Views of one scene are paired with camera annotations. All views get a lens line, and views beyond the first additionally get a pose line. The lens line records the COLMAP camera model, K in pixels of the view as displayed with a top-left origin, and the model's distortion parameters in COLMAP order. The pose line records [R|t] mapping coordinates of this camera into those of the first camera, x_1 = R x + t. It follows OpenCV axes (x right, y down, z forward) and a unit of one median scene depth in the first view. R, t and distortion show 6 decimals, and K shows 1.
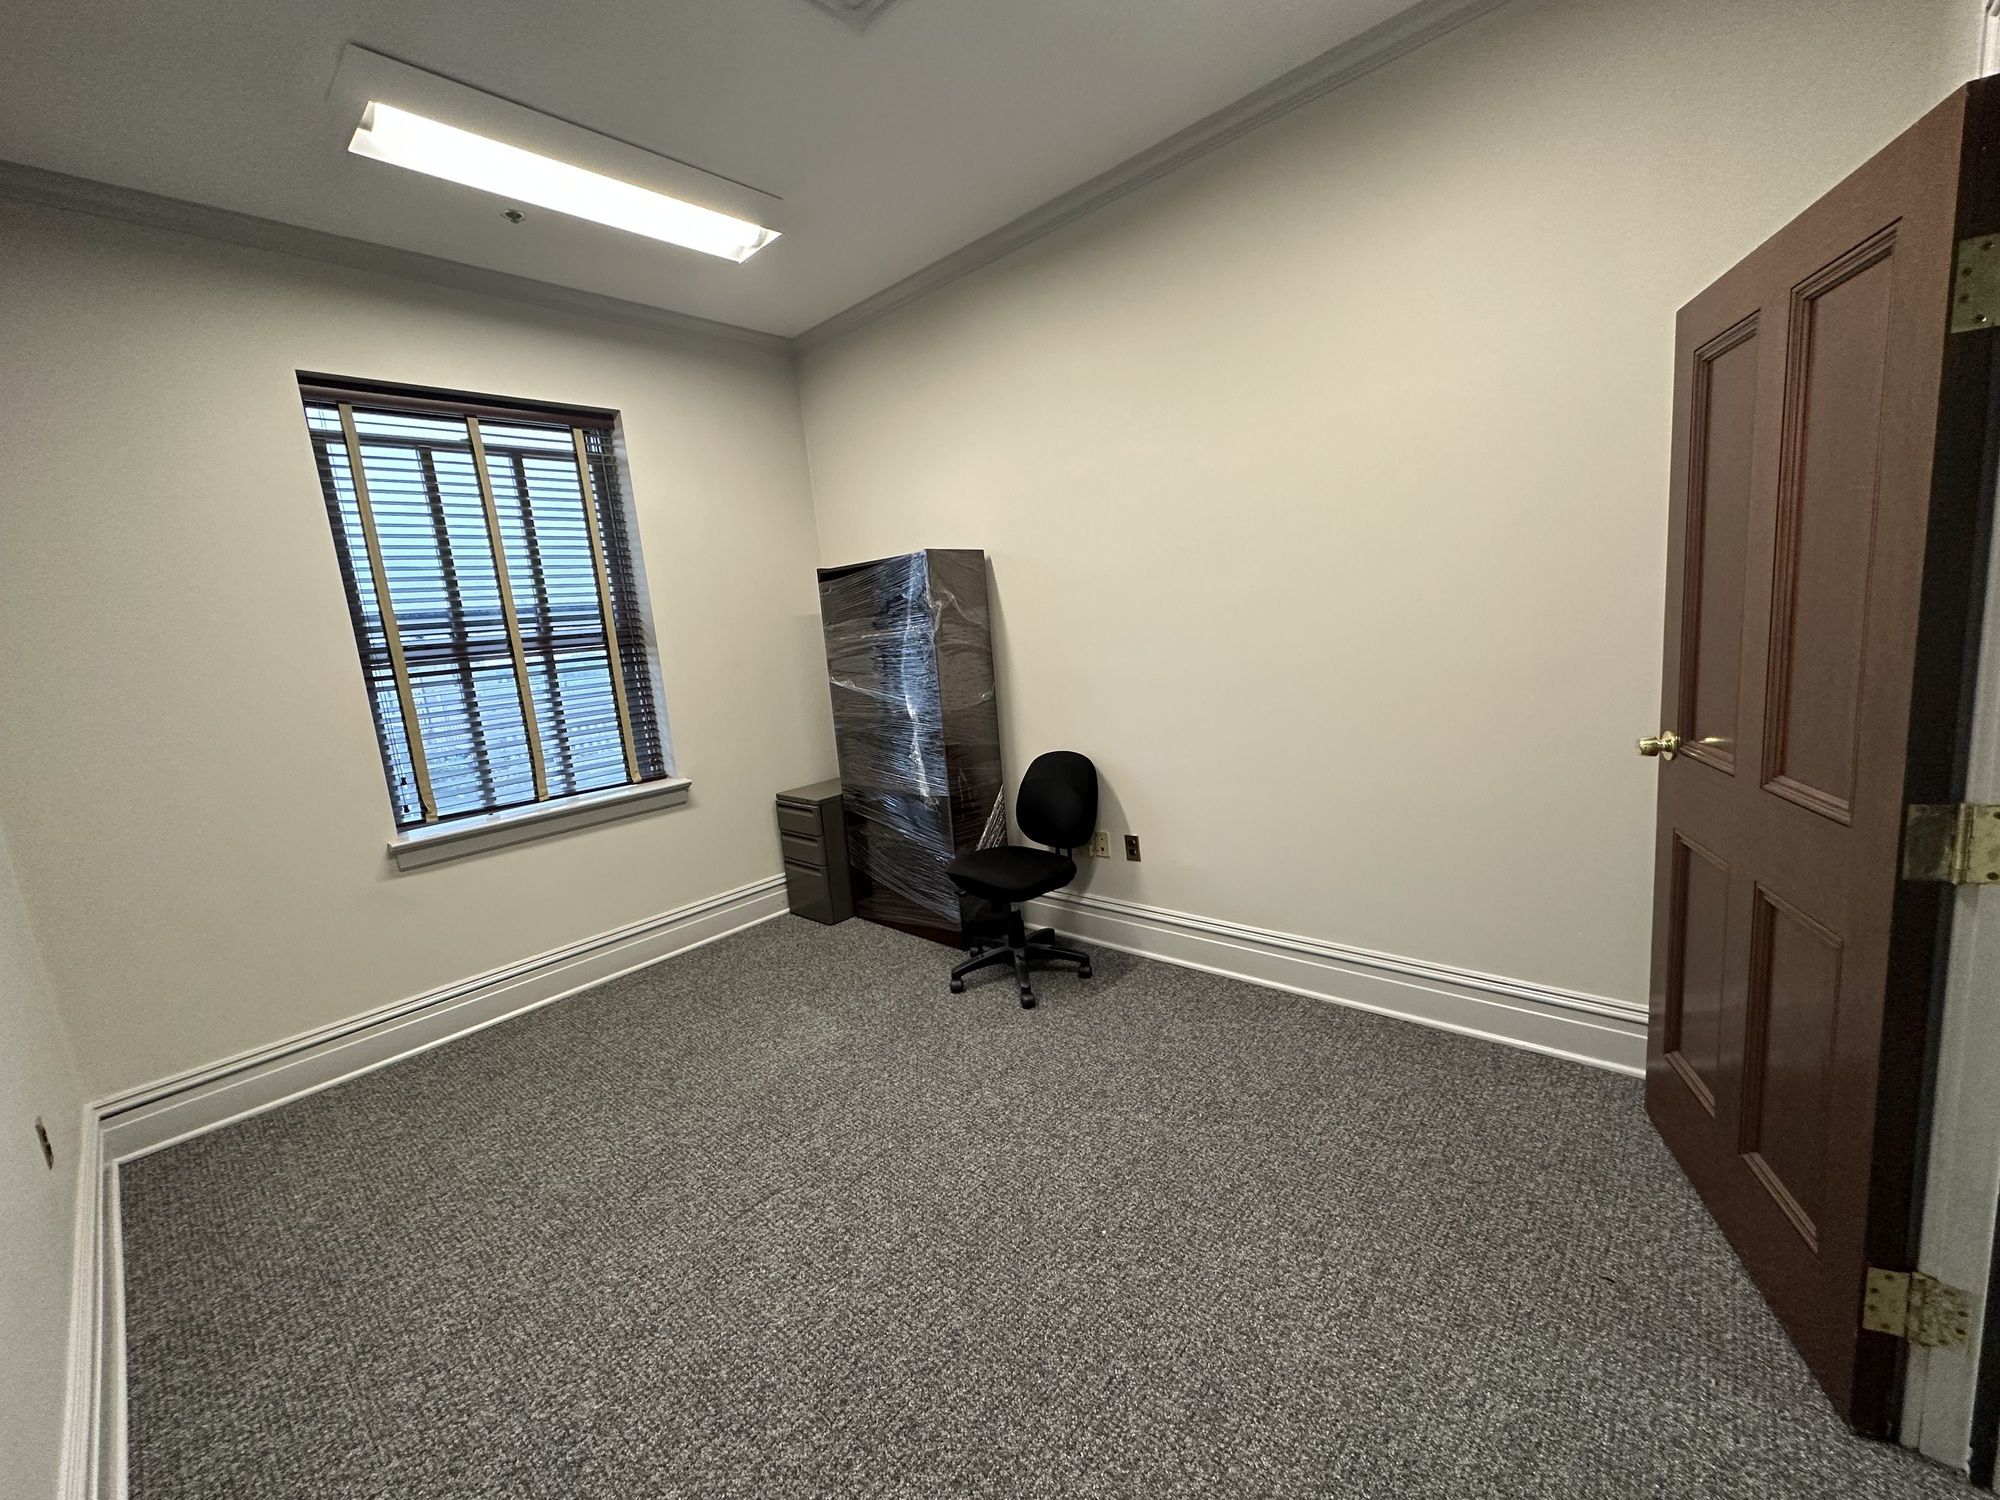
lens RADIAL K [[796.1, 0, 999.5], [0, 796.1, 747.0], [0, 0, 1]] dist [-0.000587, 0.000481]
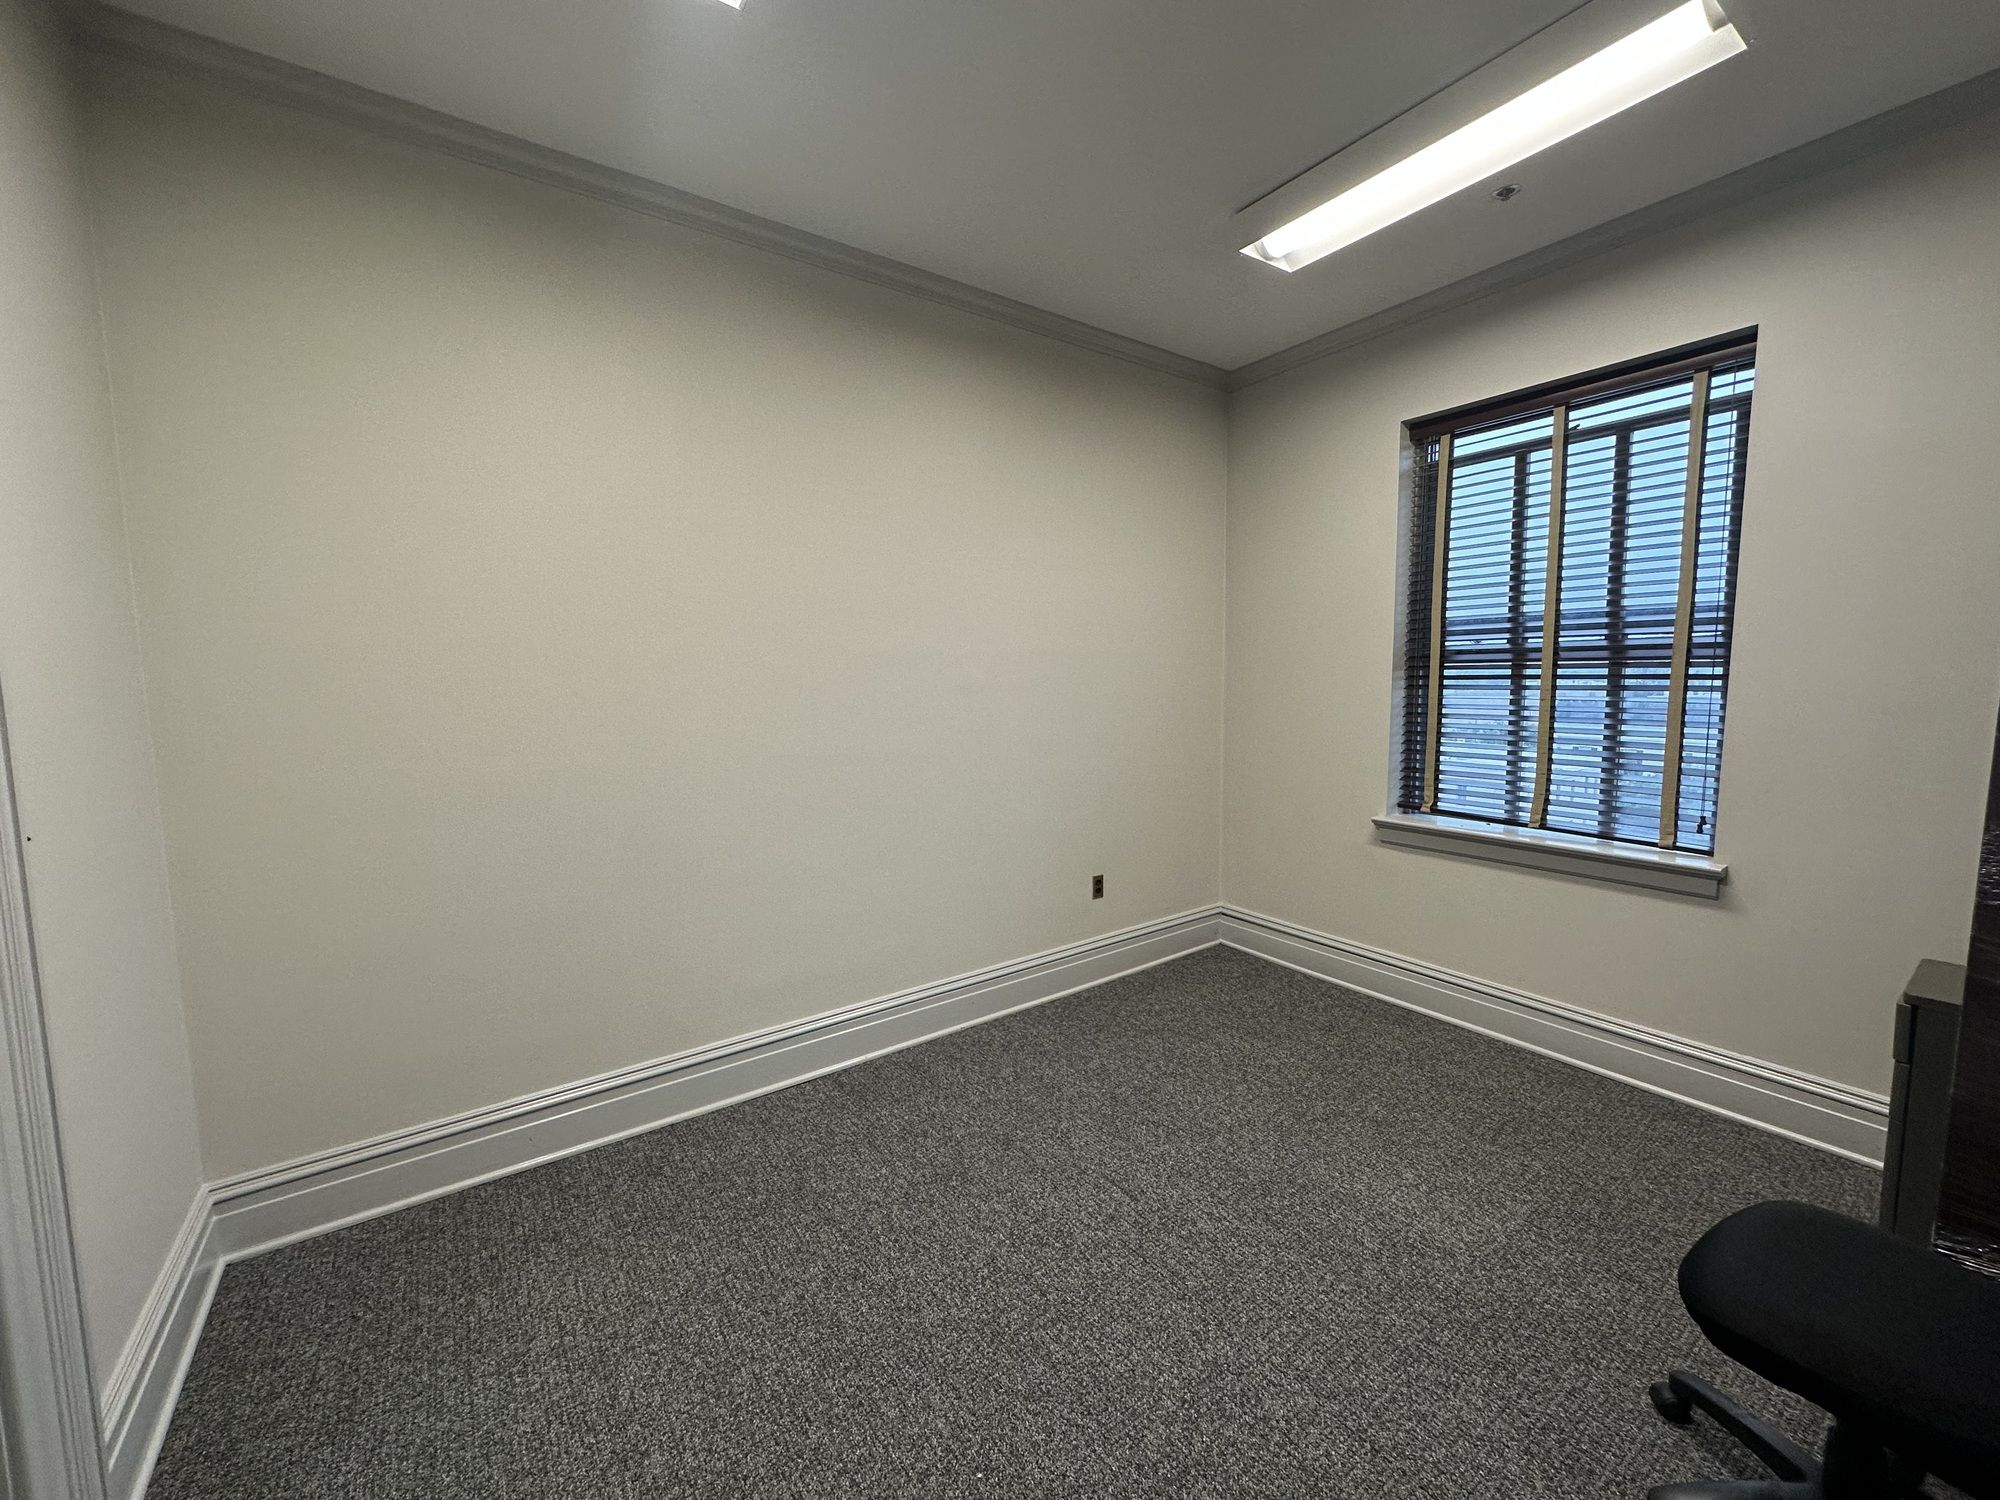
lens RADIAL K [[796.1, 0, 999.9], [0, 796.1, 749.8], [0, 0, 1]] dist [-0.000587, 0.000481]
pose [[-0.226241, 0.186777, -0.955997, 0.430709], [-0.120876, 0.968475, 0.217820, -0.149513], [0.966542, 0.164837, -0.196532, 0.609977]]
